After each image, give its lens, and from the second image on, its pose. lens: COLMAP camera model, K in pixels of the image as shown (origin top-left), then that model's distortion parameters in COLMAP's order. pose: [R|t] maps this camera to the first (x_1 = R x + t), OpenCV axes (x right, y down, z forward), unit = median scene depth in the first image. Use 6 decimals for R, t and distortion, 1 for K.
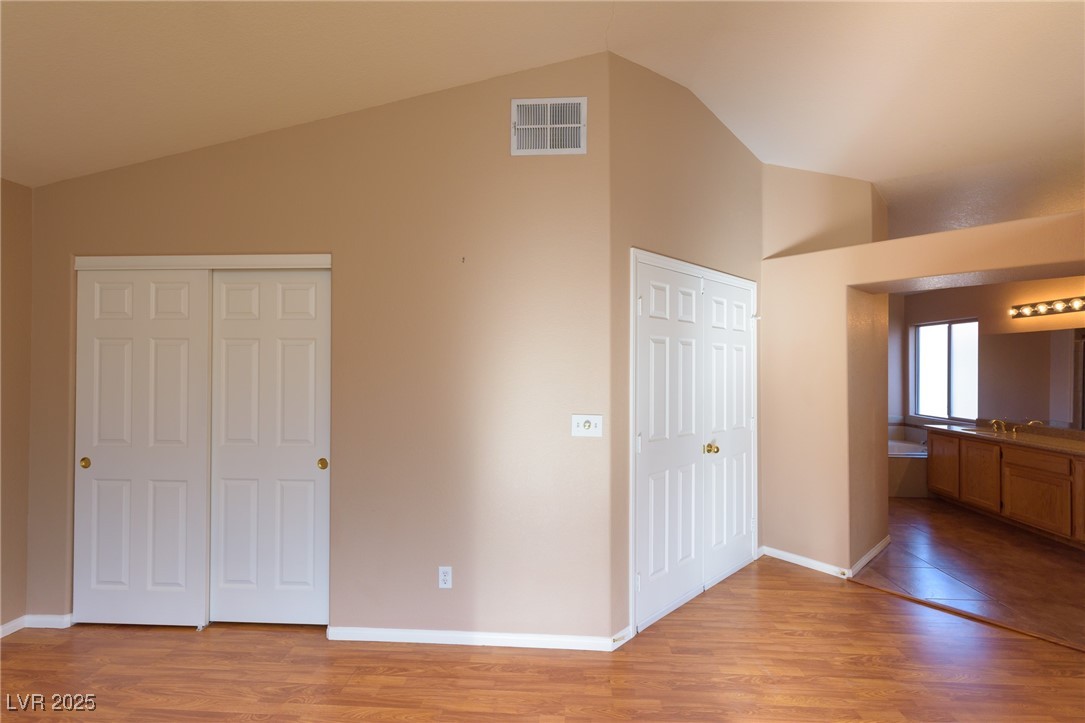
lens RADIAL K [[468.0, 0, 538.4], [0, 468.0, 363.0], [0, 0, 1]] dist [0.001406, -0.000171]
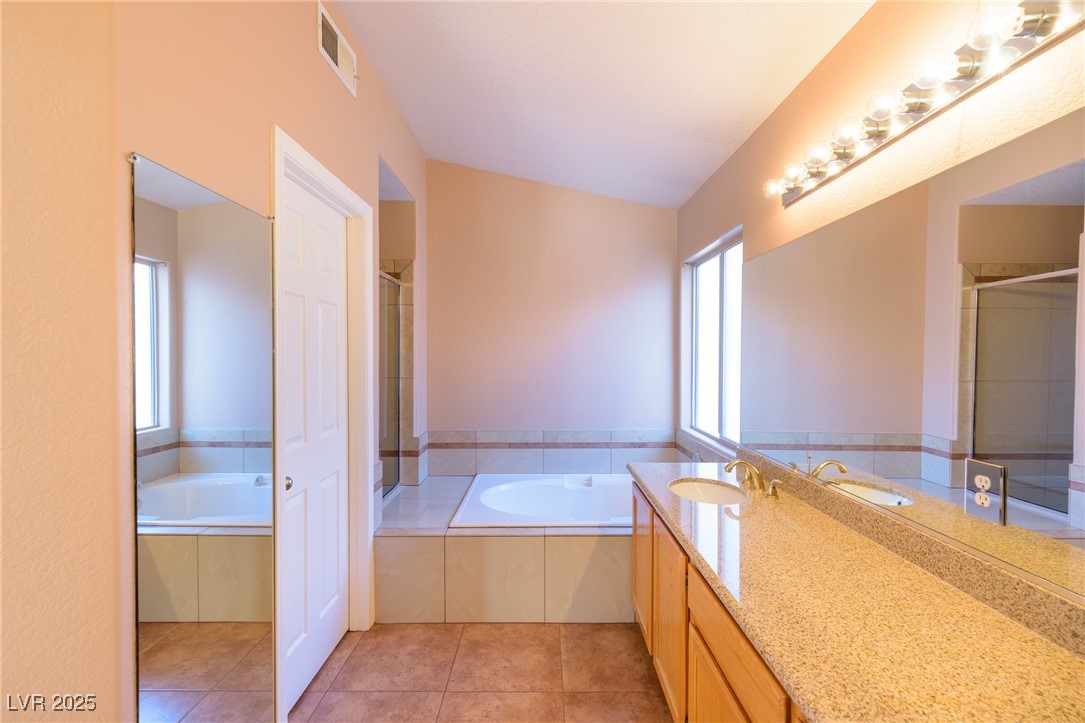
lens RADIAL K [[468.0, 0, 542.9], [0, 468.0, 363.3], [0, 0, 1]] dist [0.001406, -0.000171]
pose [[0.998508, -0.010863, 0.053507, 0.637310], [0.009518, 0.999634, 0.025329, 0.020414], [-0.053762, -0.024782, 0.998246, 0.490091]]
